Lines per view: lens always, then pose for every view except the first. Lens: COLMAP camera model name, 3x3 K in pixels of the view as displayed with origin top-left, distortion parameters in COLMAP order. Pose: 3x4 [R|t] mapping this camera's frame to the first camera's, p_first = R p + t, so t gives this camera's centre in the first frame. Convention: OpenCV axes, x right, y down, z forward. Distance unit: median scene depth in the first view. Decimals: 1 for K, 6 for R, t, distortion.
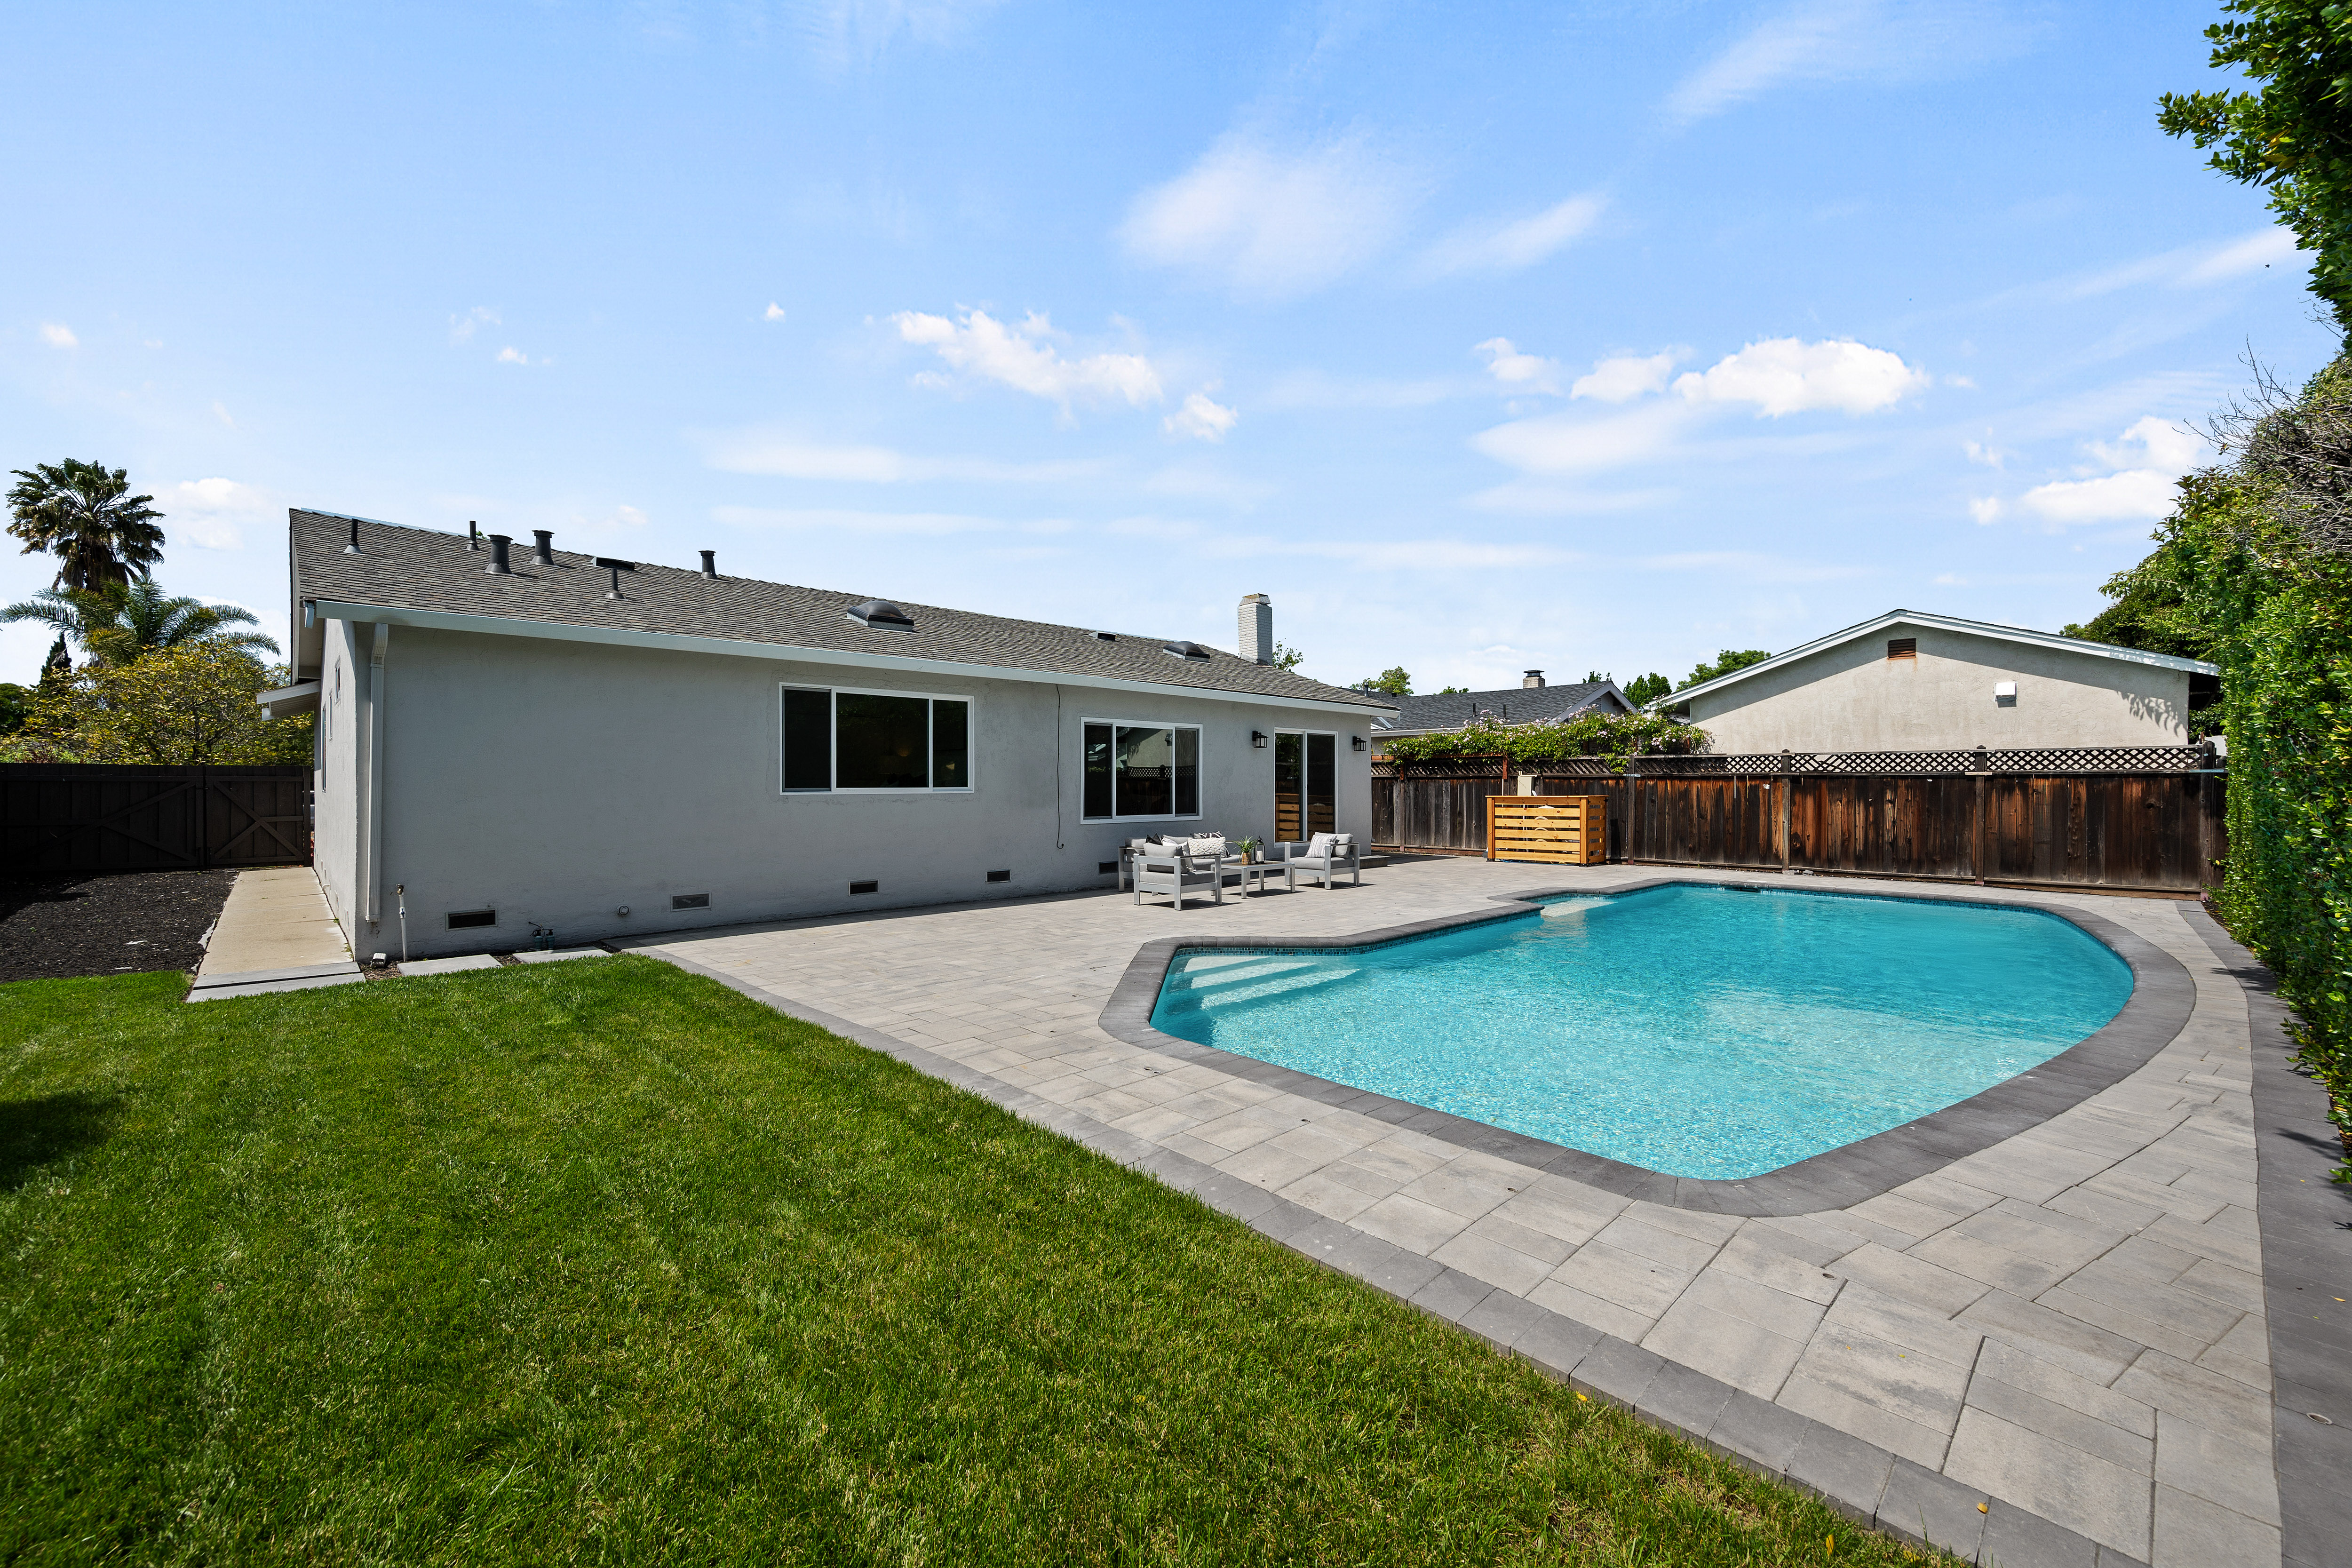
lens RADIAL K [[923.1, 0, 1185.9], [0, 923.1, 787.8], [0, 0, 1]] dist [0.006338, -0.001854]
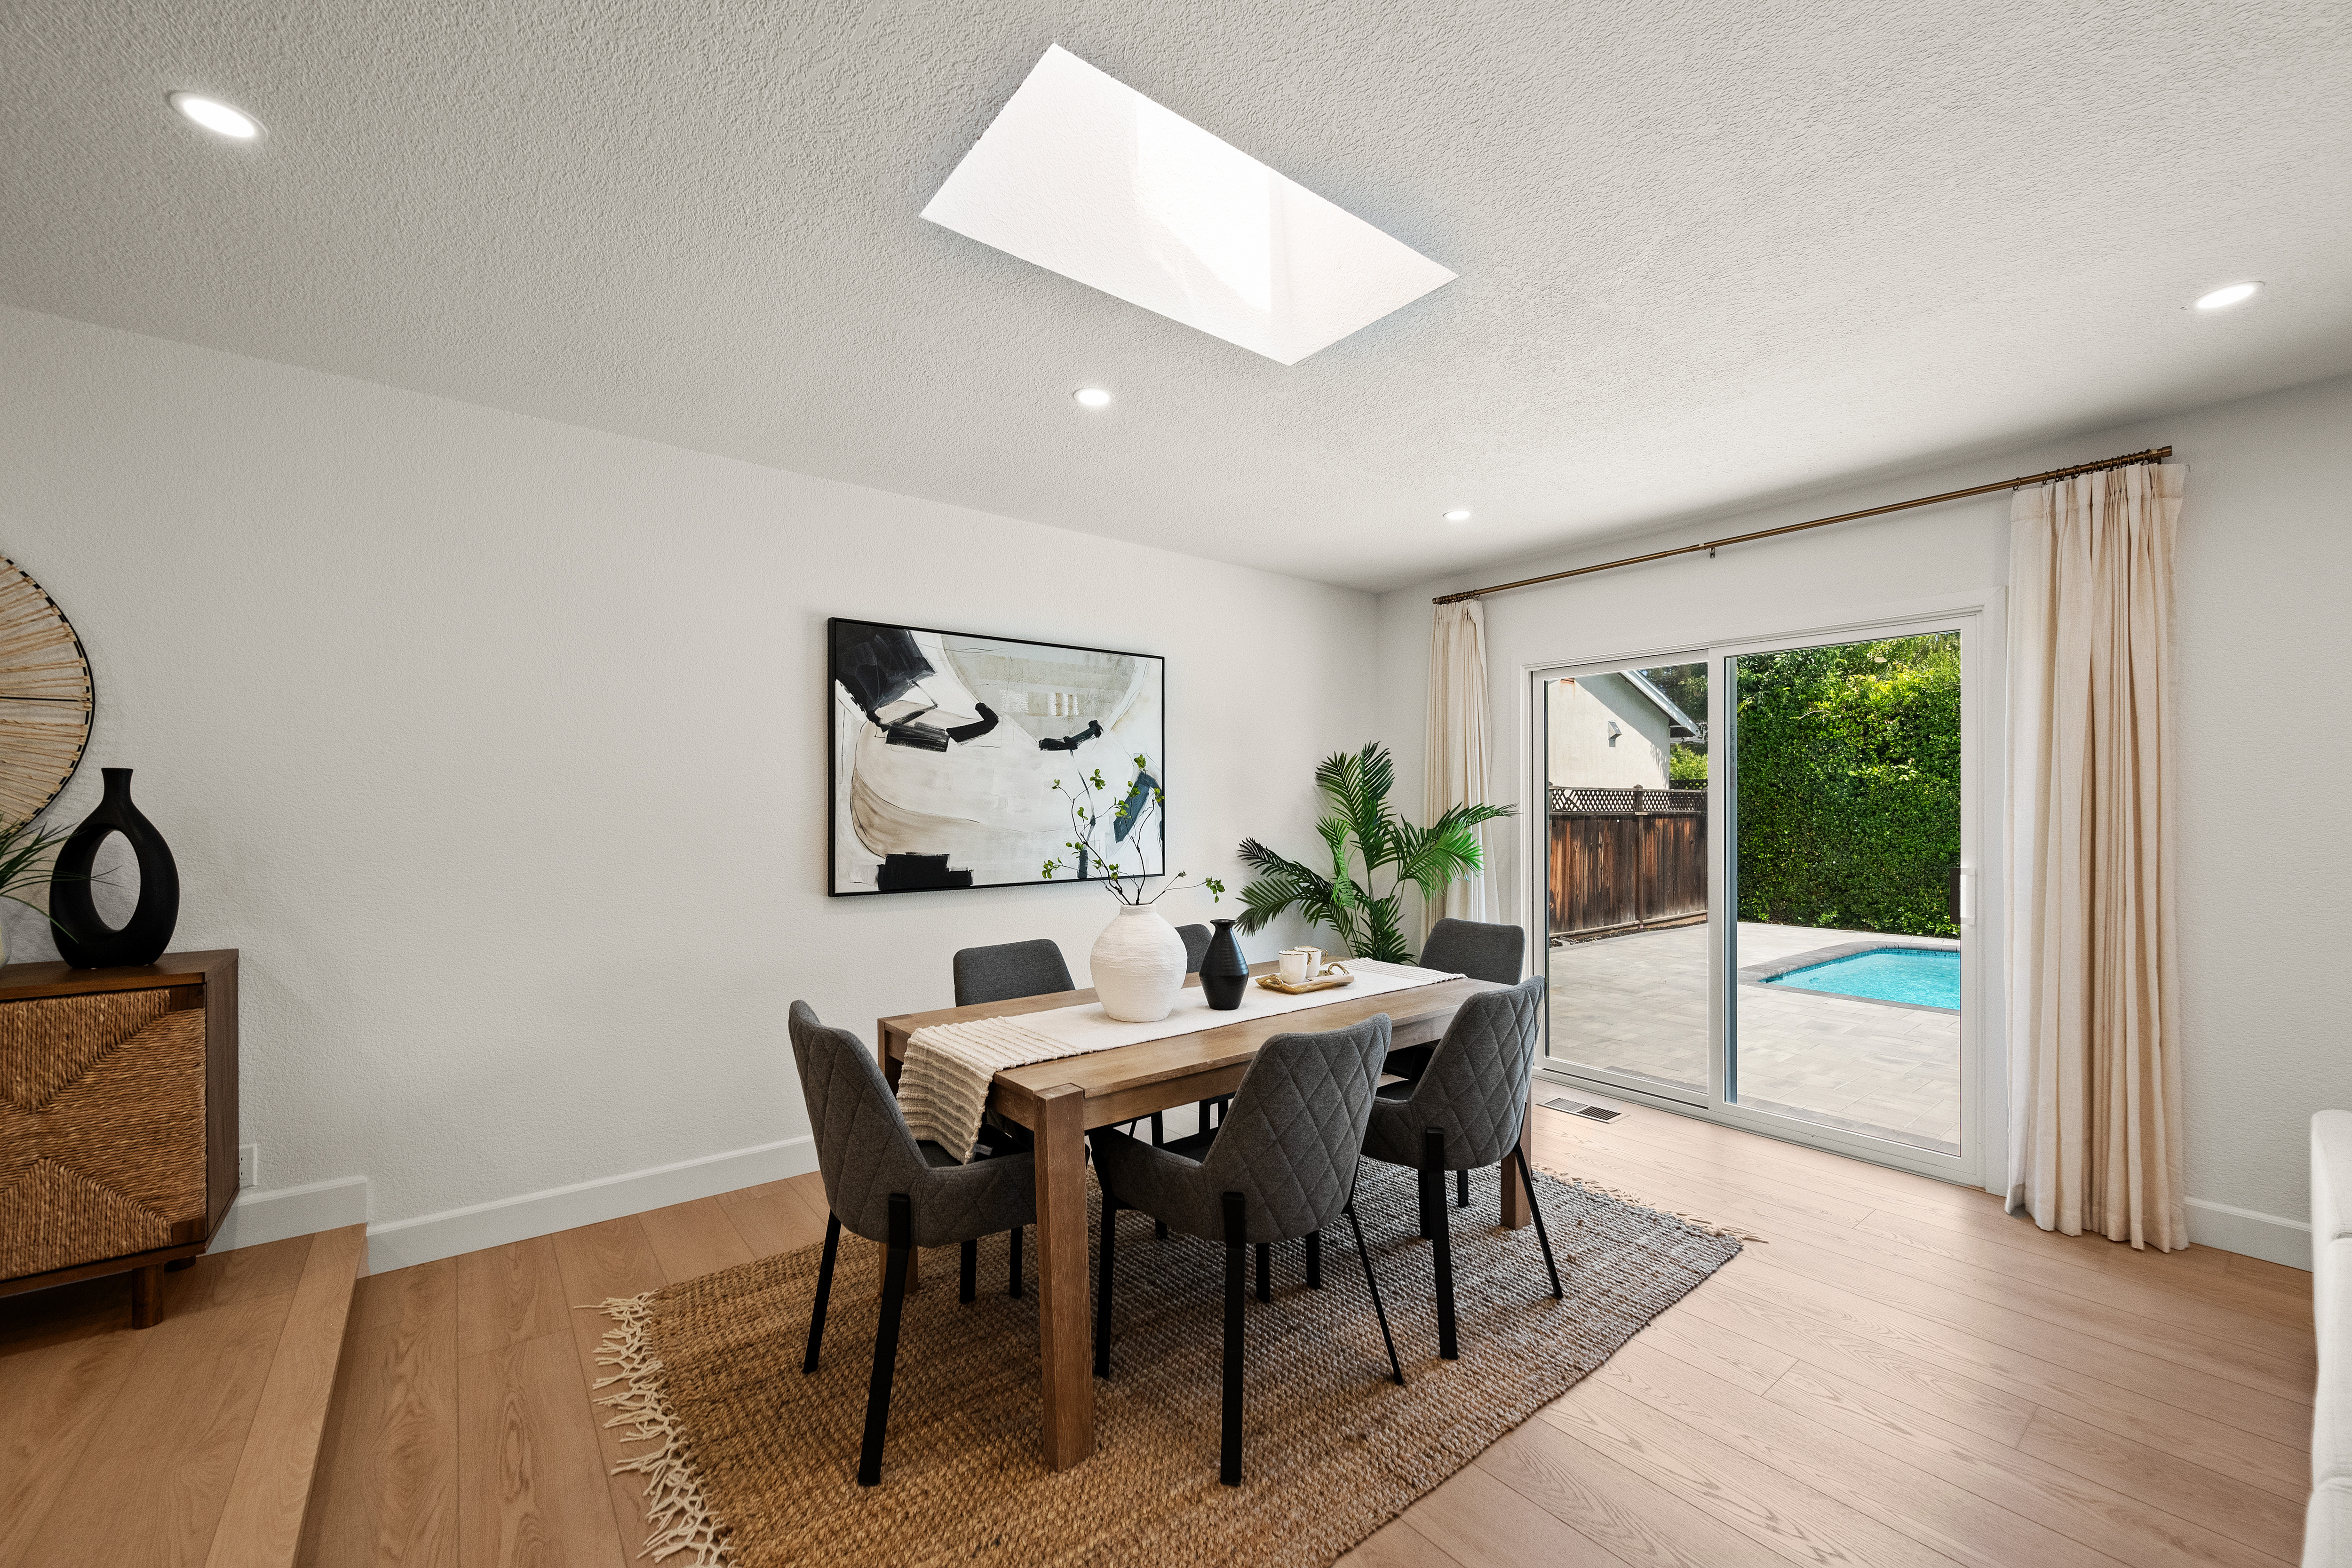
lens RADIAL K [[923.1, 0, 1183.0], [0, 923.1, 800.2], [0, 0, 1]] dist [0.006338, -0.001854]
pose [[0.113130, 0.005184, 0.993567, -0.131189], [0.002880, 0.999980, -0.005545, -0.022663], [-0.993576, 0.003488, 0.113113, 1.257374]]
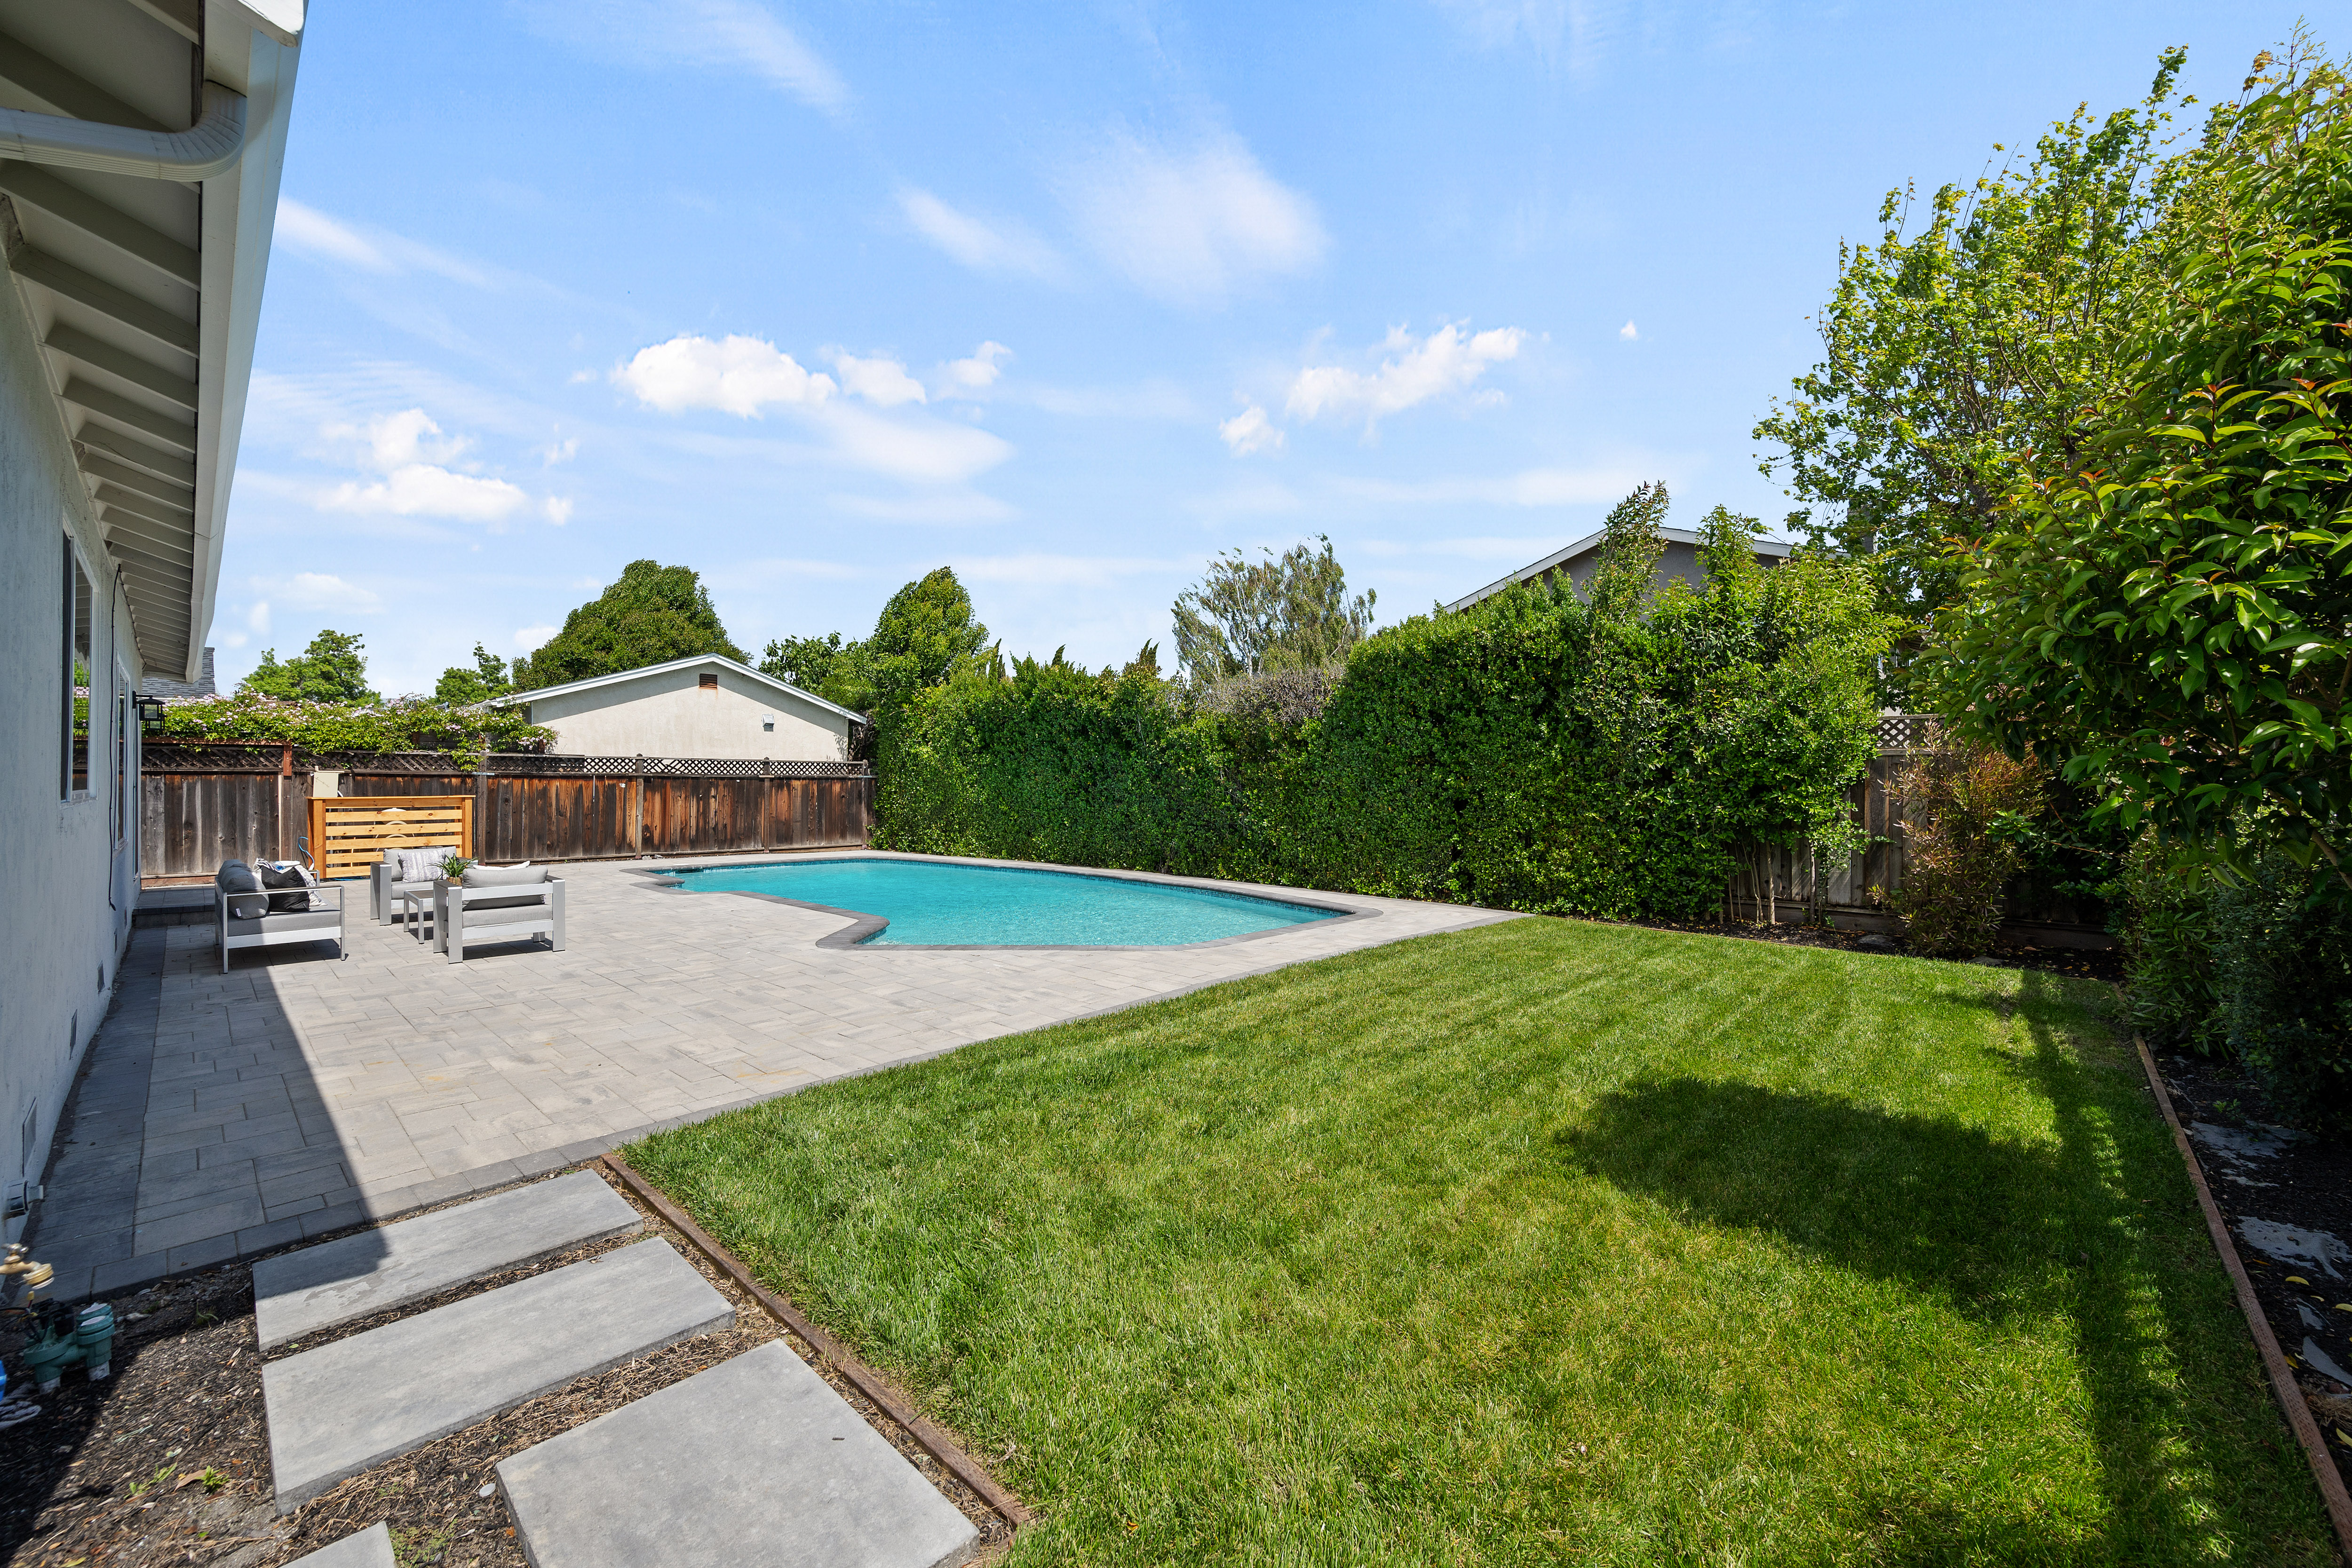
lens RADIAL K [[923.1, 0, 1175.1], [0, 923.1, 782.8], [0, 0, 1]] dist [0.006338, -0.001854]
pose [[-0.031627, 0.000622, 0.999500, -0.562712], [0.001142, 0.999999, -0.000587, -0.003109], [-0.999499, 0.001122, -0.031628, 0.375152]]
